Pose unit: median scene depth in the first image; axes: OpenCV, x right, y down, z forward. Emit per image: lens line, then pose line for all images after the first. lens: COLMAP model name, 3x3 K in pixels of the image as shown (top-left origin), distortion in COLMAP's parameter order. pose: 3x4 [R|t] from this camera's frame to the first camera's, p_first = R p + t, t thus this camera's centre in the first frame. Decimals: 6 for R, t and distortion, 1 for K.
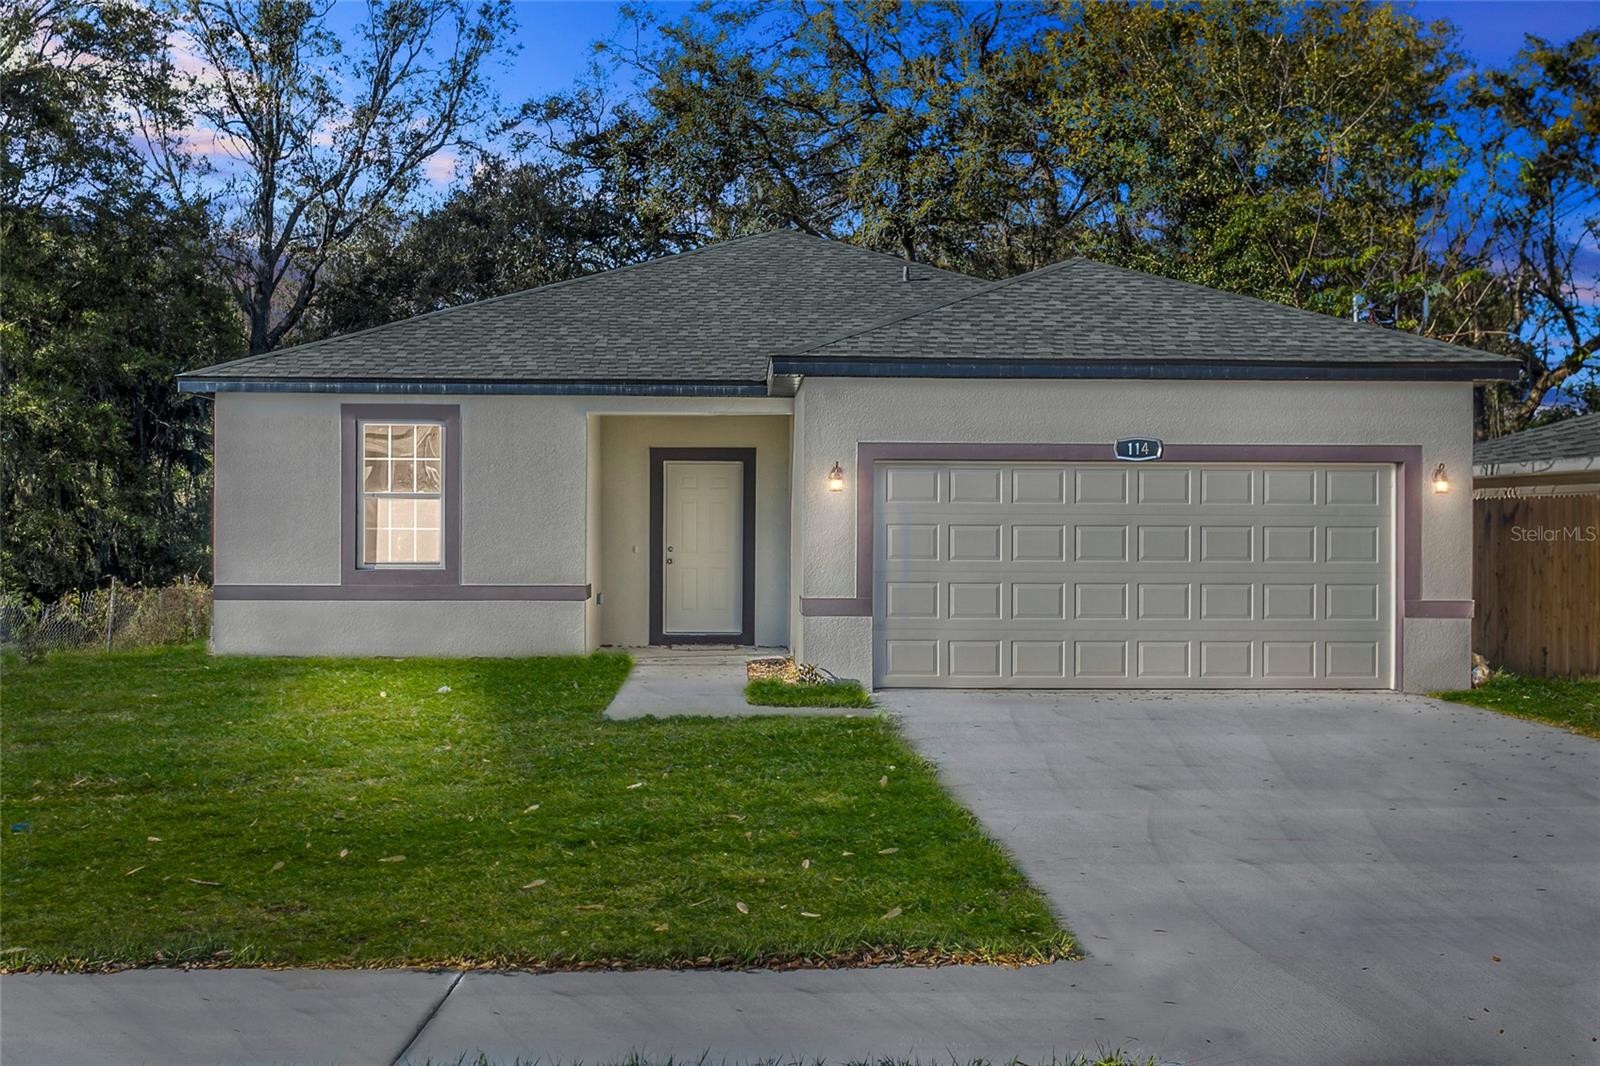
lens RADIAL K [[1692.4, 0, 794.9], [0, 1692.4, 537.1], [0, 0, 1]] dist [0.009639, 0.000000]
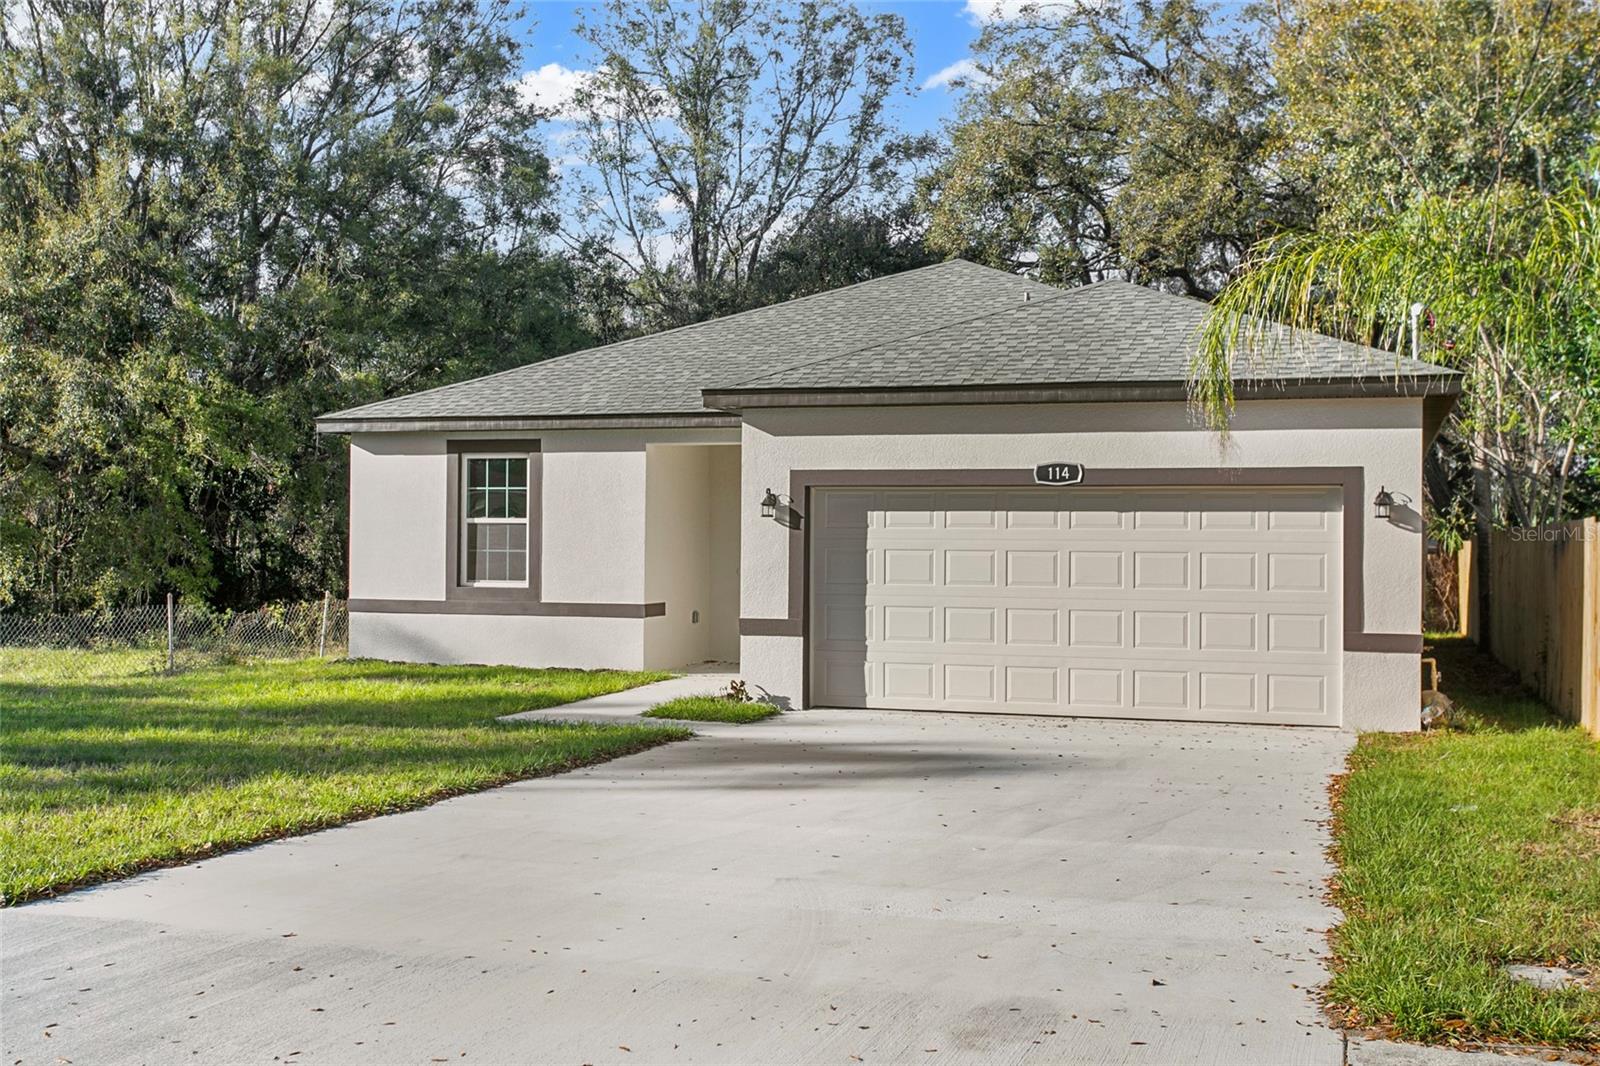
lens RADIAL K [[1692.4, 0, 798.4], [0, 1692.4, 530.0], [0, 0, 1]] dist [0.009639, 0.000000]
pose [[0.940221, 0.001347, -0.340561, 0.301257], [-0.007844, 0.999813, -0.017702, -0.000301], [0.340473, 0.019315, 0.940056, 0.014641]]
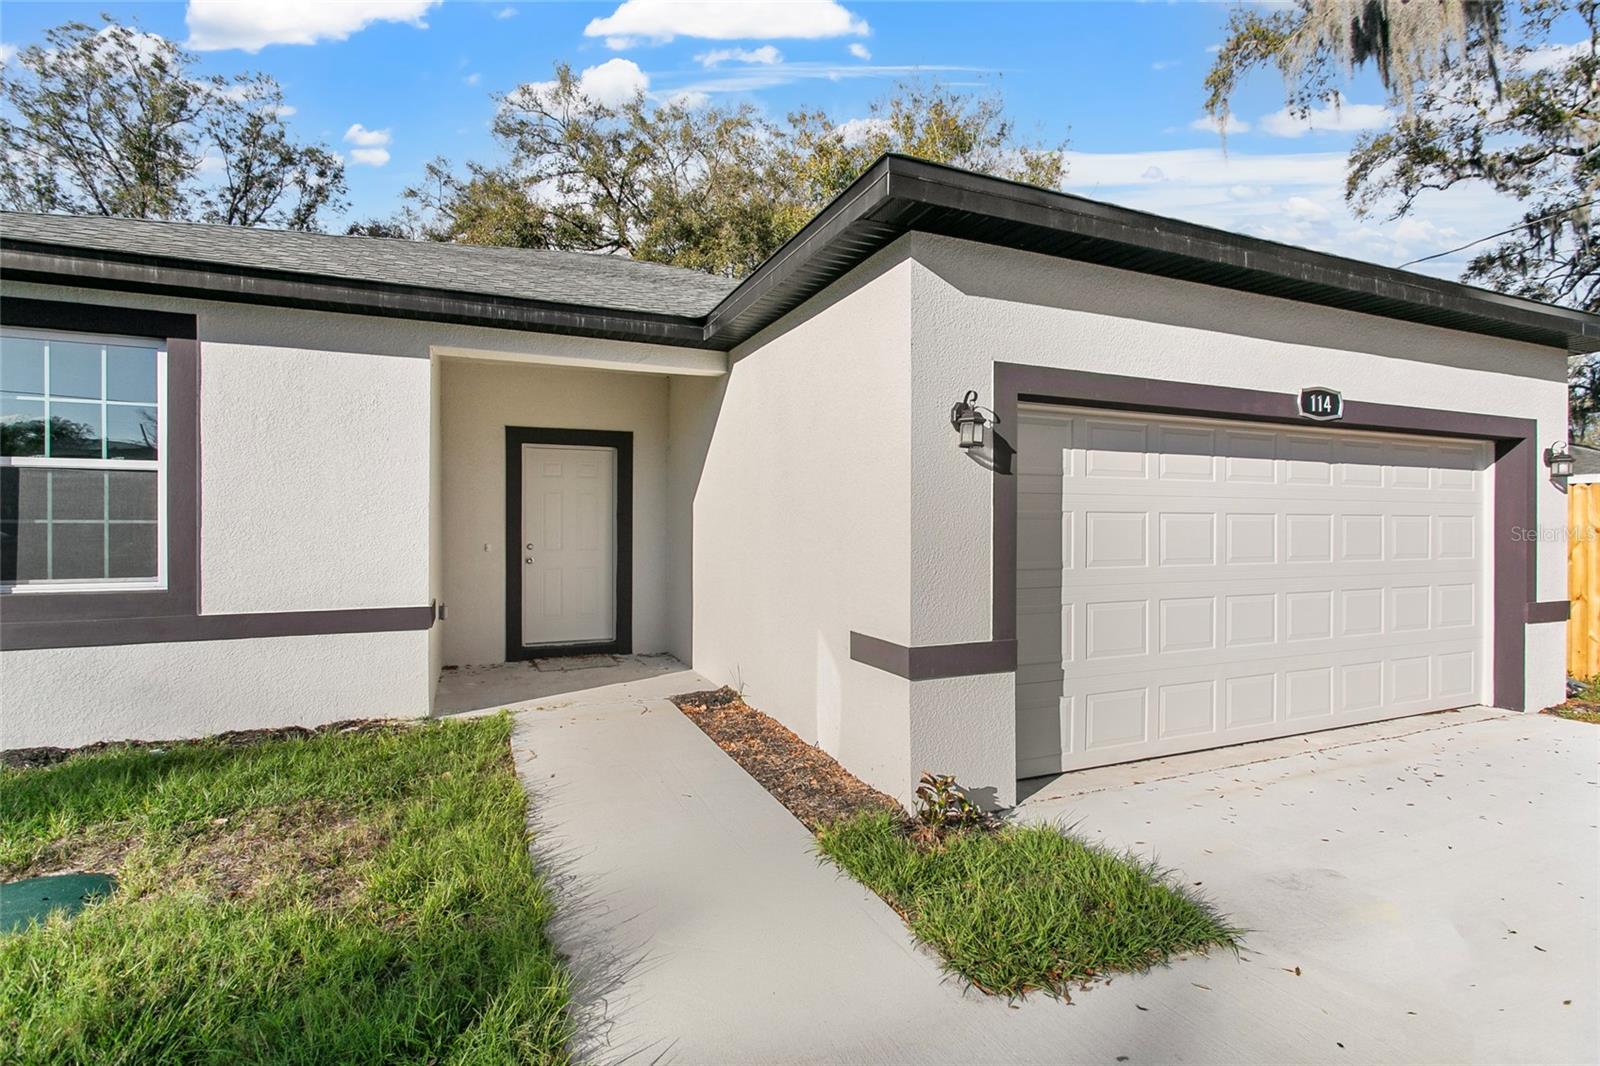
lens RADIAL K [[744.8, 0, 801.4], [0, 744.8, 530.1], [0, 0, 1]] dist [0.001688, 0.000736]
pose [[0.930130, -0.004955, 0.367198, -0.085028], [0.005085, 0.999987, 0.000615, -0.000763], [-0.367196, 0.001295, 0.930143, 0.600815]]
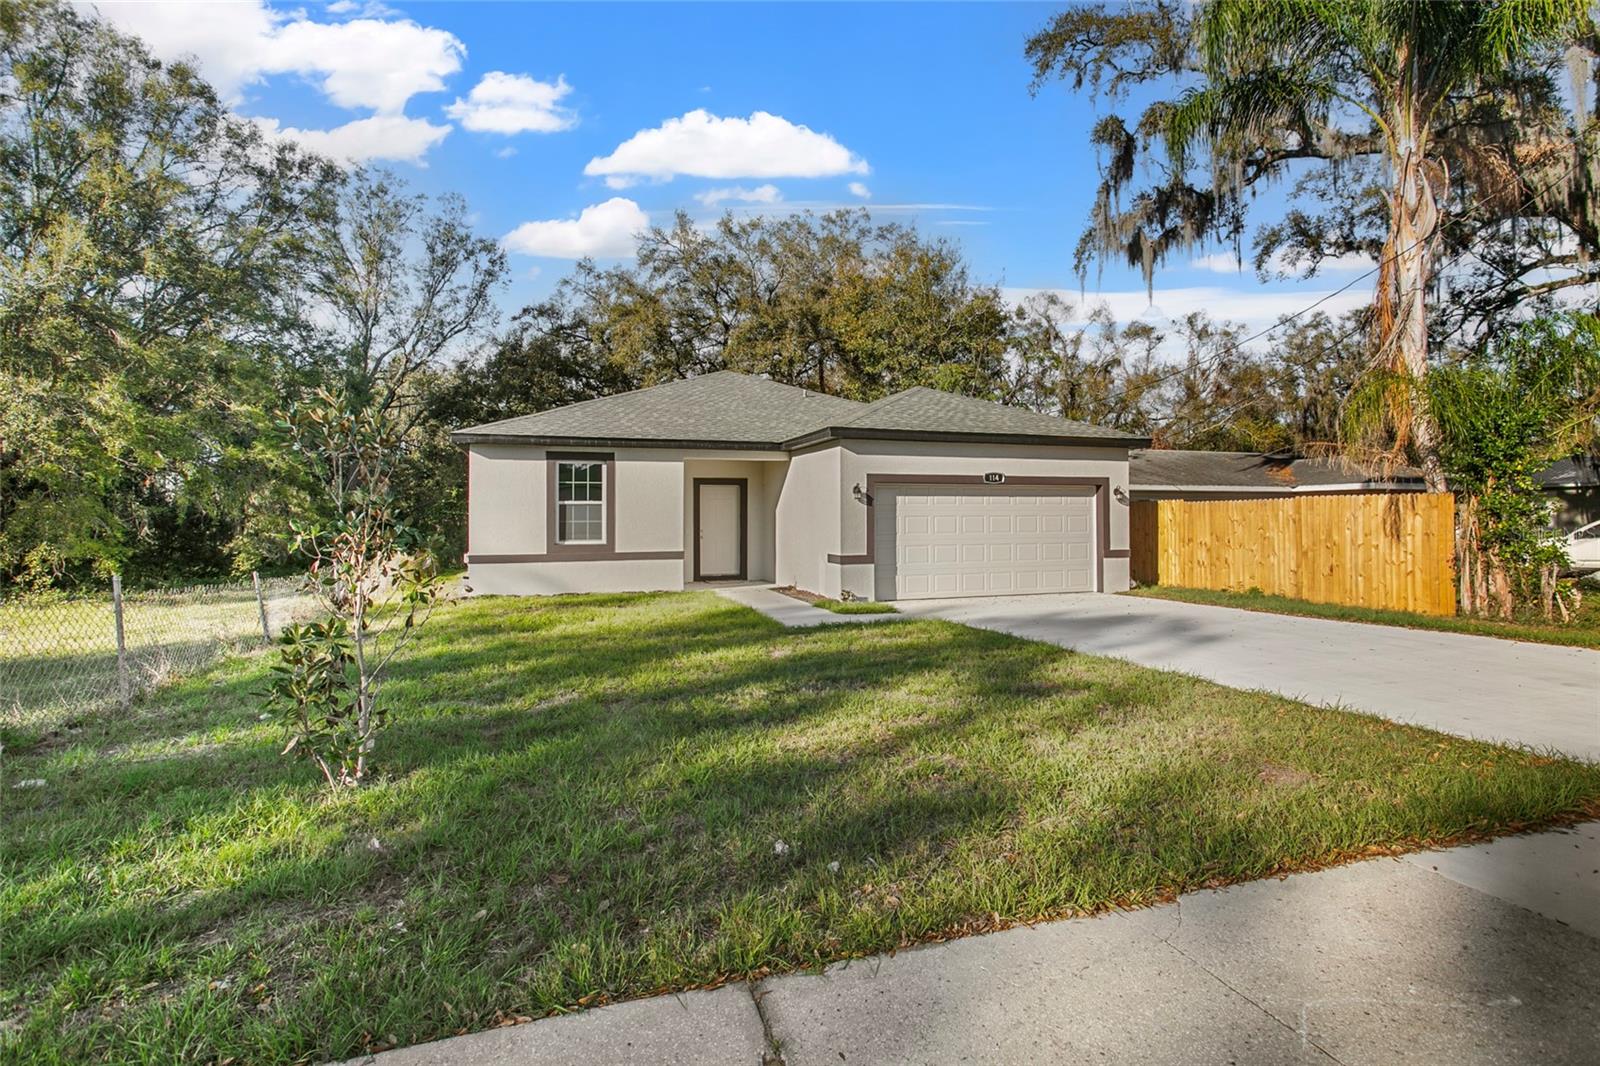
lens RADIAL K [[744.8, 0, 801.2], [0, 744.8, 521.3], [0, 0, 1]] dist [0.001688, 0.000736]
pose [[0.959628, -0.009919, 0.281099, -0.206017], [0.011300, 0.999931, -0.003295, 0.000201], [-0.281047, 0.006338, 0.959673, 0.157491]]
